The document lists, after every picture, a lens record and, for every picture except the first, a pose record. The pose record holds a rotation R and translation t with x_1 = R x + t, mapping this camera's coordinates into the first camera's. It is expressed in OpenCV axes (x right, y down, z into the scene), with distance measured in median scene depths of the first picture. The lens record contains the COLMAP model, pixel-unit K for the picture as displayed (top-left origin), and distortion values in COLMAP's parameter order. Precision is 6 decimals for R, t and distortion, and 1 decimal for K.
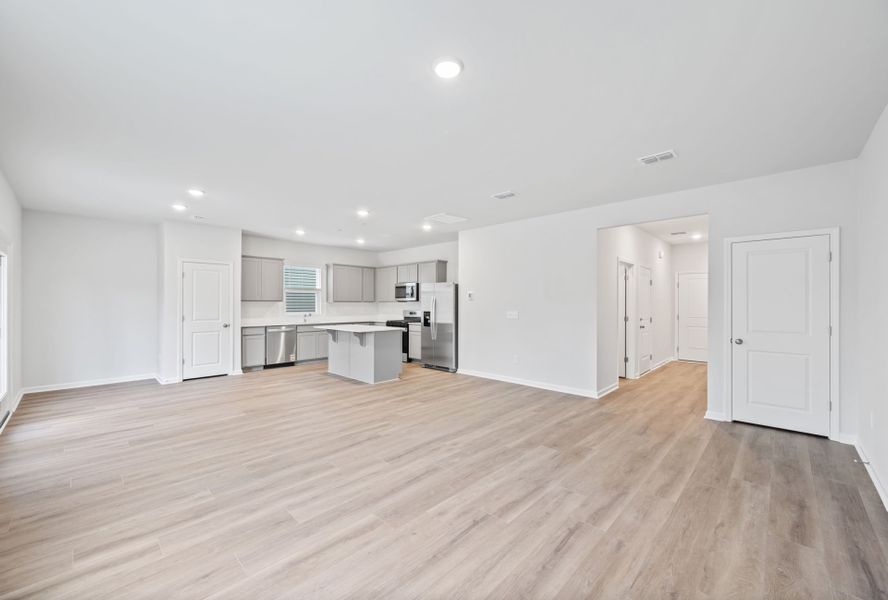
lens RADIAL K [[353.6, 0, 443.1], [0, 353.6, 305.4], [0, 0, 1]] dist [-0.000733, 0.000095]
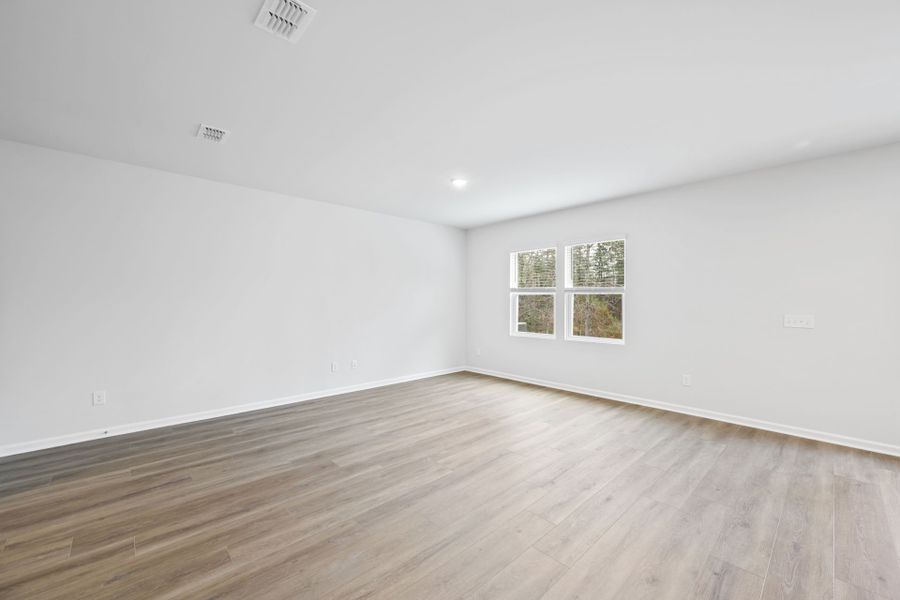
lens RADIAL K [[361.3, 0, 455.2], [0, 361.3, 303.9], [0, 0, 1]] dist [-0.003335, -0.000120]
pose [[-0.998664, -0.002585, 0.051616, -0.041255], [-0.001874, 0.999903, 0.013810, -0.009616], [-0.051647, 0.013694, -0.998572, 1.728029]]
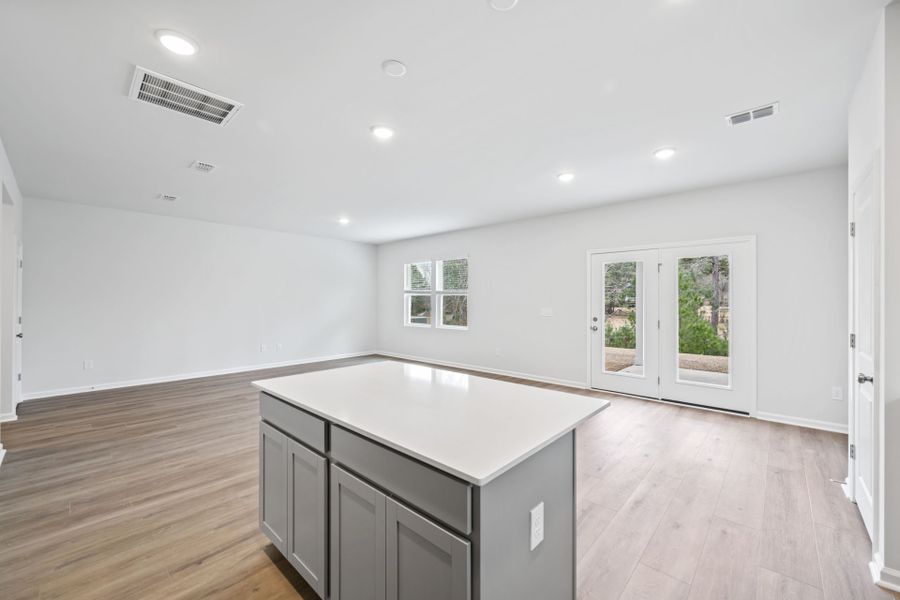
lens RADIAL K [[361.3, 0, 457.2], [0, 361.3, 293.3], [0, 0, 1]] dist [-0.003335, -0.000120]
pose [[-0.999493, -0.002277, -0.031760, -0.479730], [-0.001866, 0.999914, -0.012958, -0.014322], [0.031787, -0.012892, -0.999412, 2.321044]]
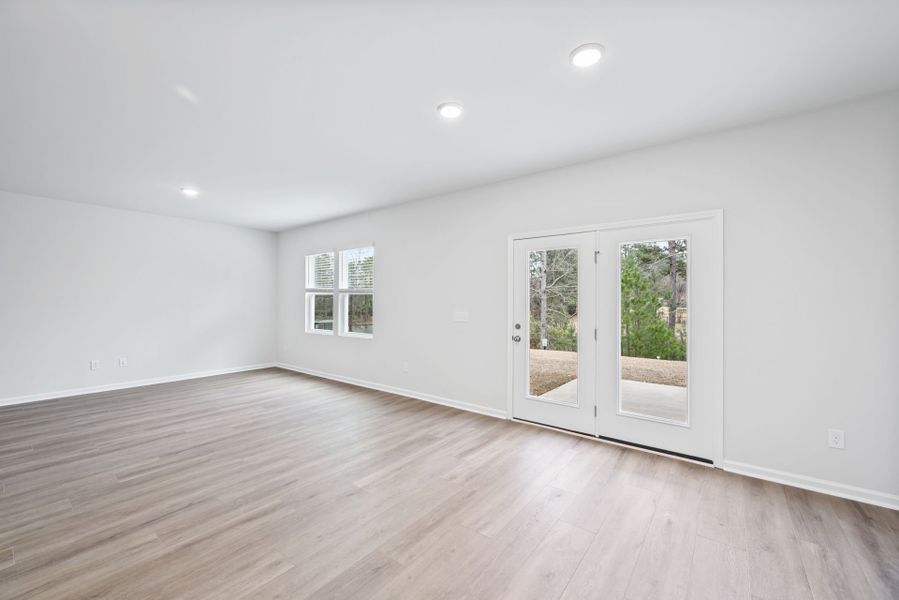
lens RADIAL K [[360.9, 0, 457.6], [0, 360.9, 293.6], [0, 0, 1]] dist [-0.003335, -0.000120]
pose [[-0.993594, -0.006117, -0.112846, -0.785004], [-0.004570, 0.999892, -0.013958, -0.013005], [0.112919, -0.013352, -0.993514, 1.938798]]
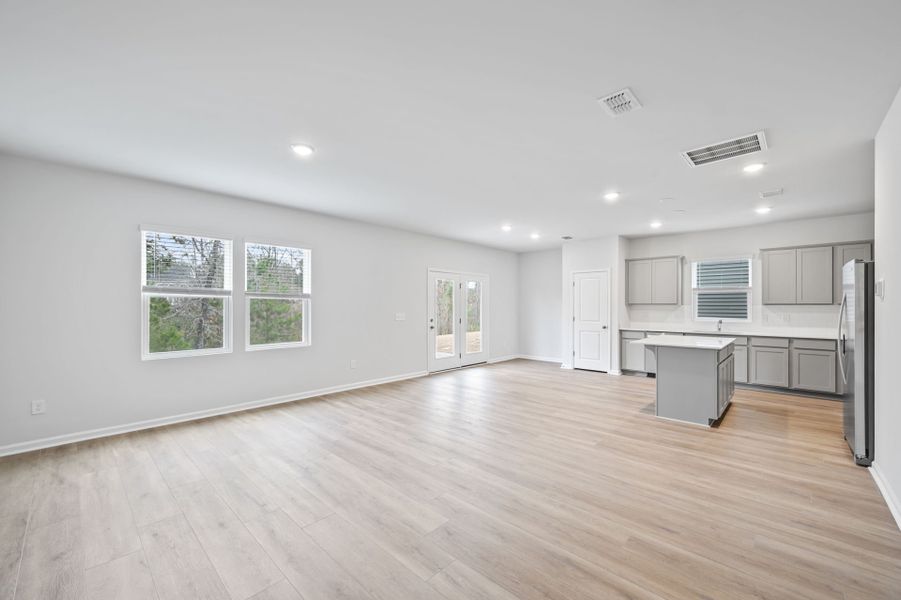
lens RADIAL K [[361.7, 0, 452.2], [0, 361.7, 301.2], [0, 0, 1]] dist [-0.003335, -0.000120]
pose [[0.013747, -0.014695, -0.999798, 0.900604], [-0.006660, 0.999868, -0.014788, -0.005945], [0.999883, 0.006862, 0.013648, 0.927365]]
